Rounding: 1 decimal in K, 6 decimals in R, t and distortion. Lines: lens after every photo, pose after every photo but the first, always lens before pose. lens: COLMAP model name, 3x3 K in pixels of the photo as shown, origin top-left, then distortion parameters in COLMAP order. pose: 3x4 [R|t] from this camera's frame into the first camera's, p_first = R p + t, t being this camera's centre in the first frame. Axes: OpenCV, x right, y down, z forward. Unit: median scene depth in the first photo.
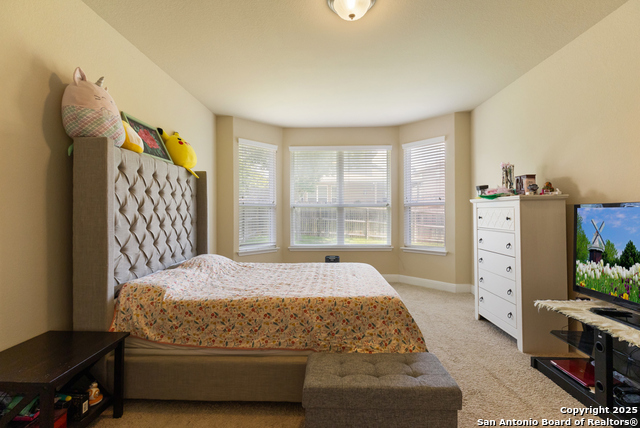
lens RADIAL K [[298.1, 0, 320.2], [0, 298.1, 212.8], [0, 0, 1]] dist [0.000564, 0.000452]
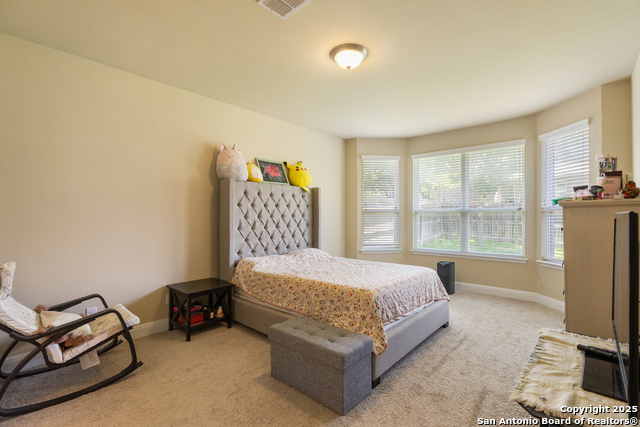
lens RADIAL K [[298.1, 0, 318.7], [0, 298.1, 214.5], [0, 0, 1]] dist [0.000564, 0.000452]
pose [[0.763535, 0.000272, -0.645766, 0.688654], [-0.000616, 1.000000, -0.000307, -0.021164], [0.645766, 0.000632, 0.763535, -0.049456]]
